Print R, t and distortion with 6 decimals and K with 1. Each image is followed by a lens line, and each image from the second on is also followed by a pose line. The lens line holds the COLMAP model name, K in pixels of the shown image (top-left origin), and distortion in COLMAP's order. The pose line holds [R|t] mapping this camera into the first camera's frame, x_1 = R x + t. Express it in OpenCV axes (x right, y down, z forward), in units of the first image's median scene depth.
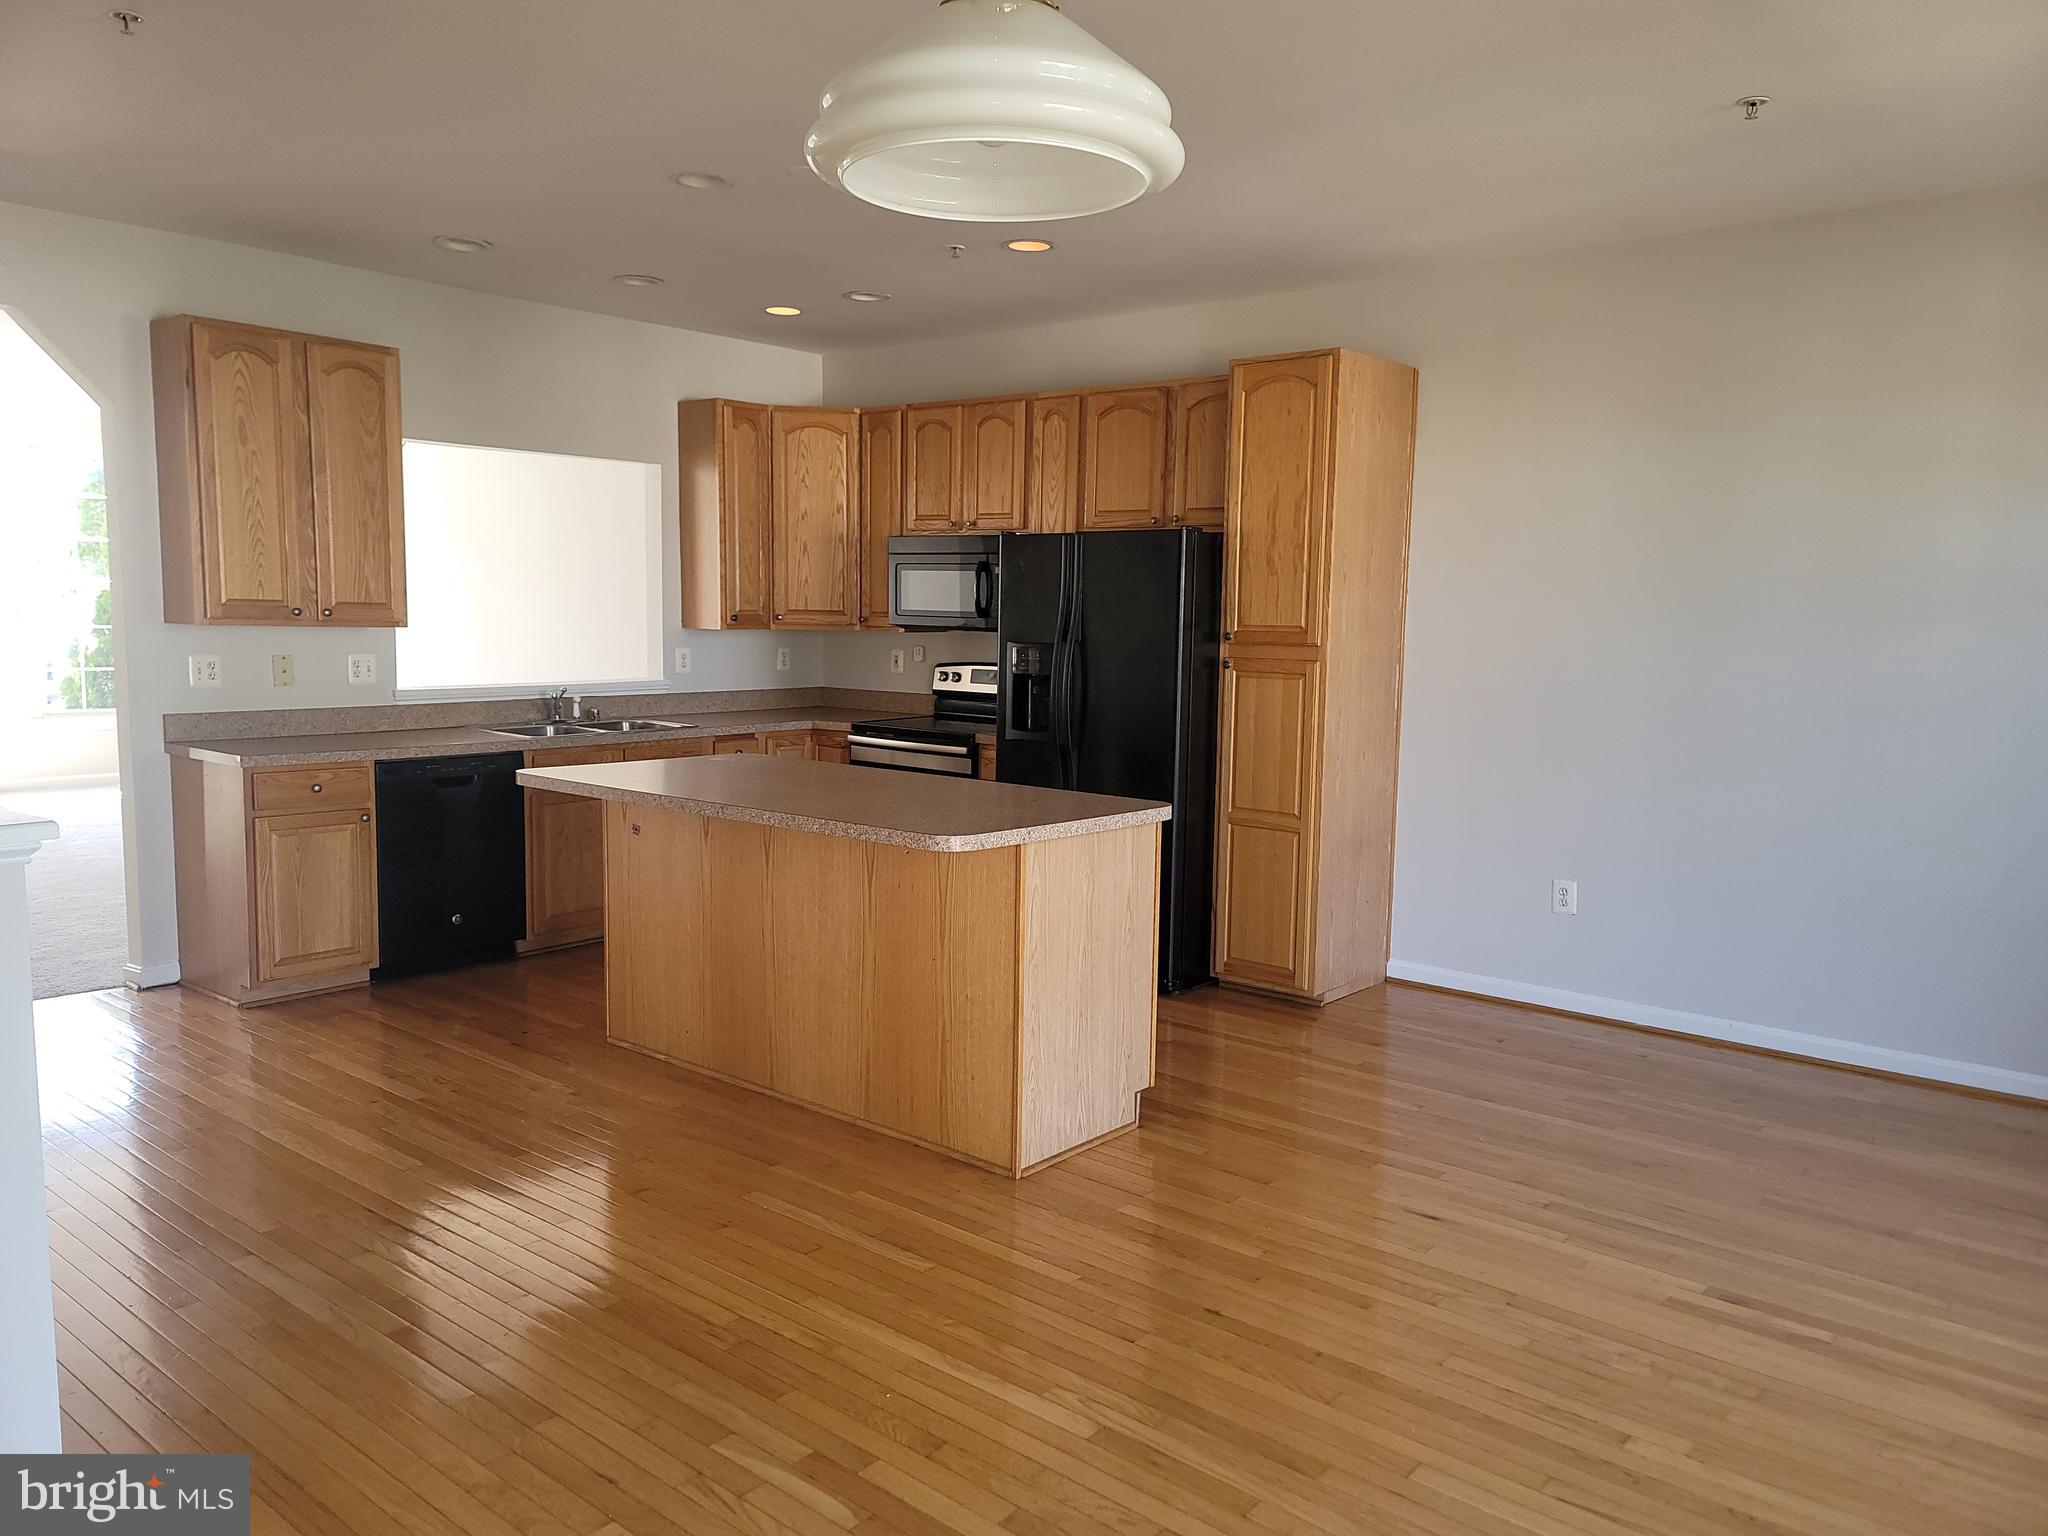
lens RADIAL K [[1515.5, 0, 1024.0], [0, 1515.5, 768.0], [0, 0, 1]] dist [0.071109, -0.062986]
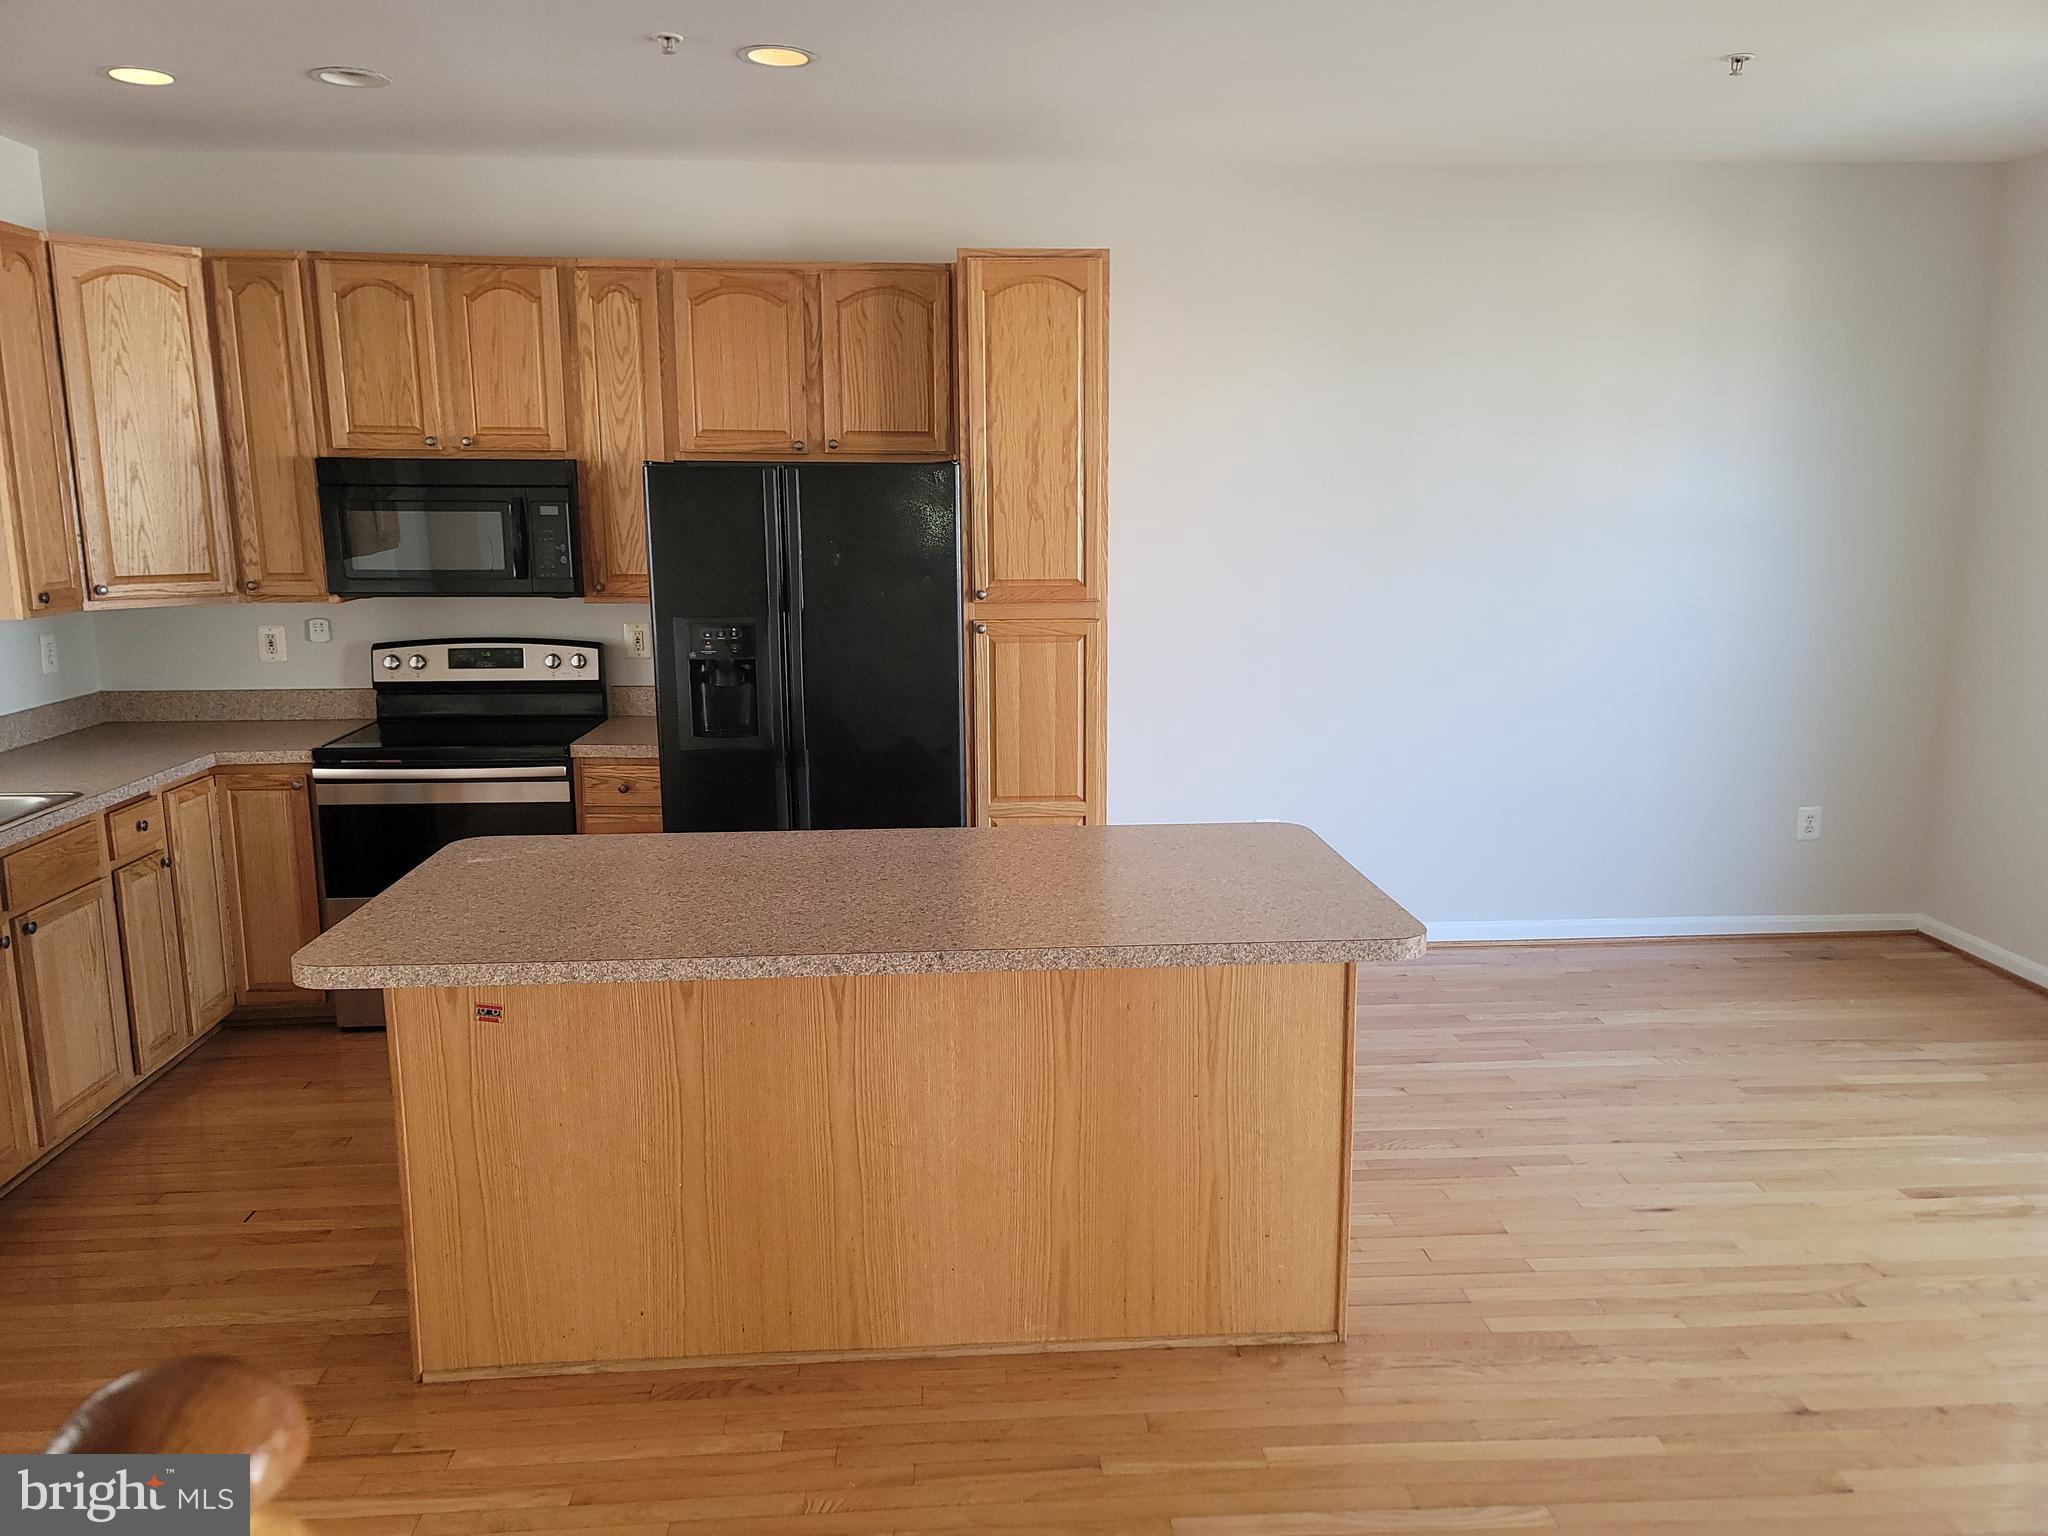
lens RADIAL K [[1515.5, 0, 1024.0], [0, 1515.5, 768.0], [0, 0, 1]] dist [0.071109, -0.062986]
pose [[0.715451, -0.144804, 0.683492, -0.422685], [0.090872, 0.989263, 0.114463, -0.084849], [-0.692728, -0.019782, 0.720928, 0.384945]]
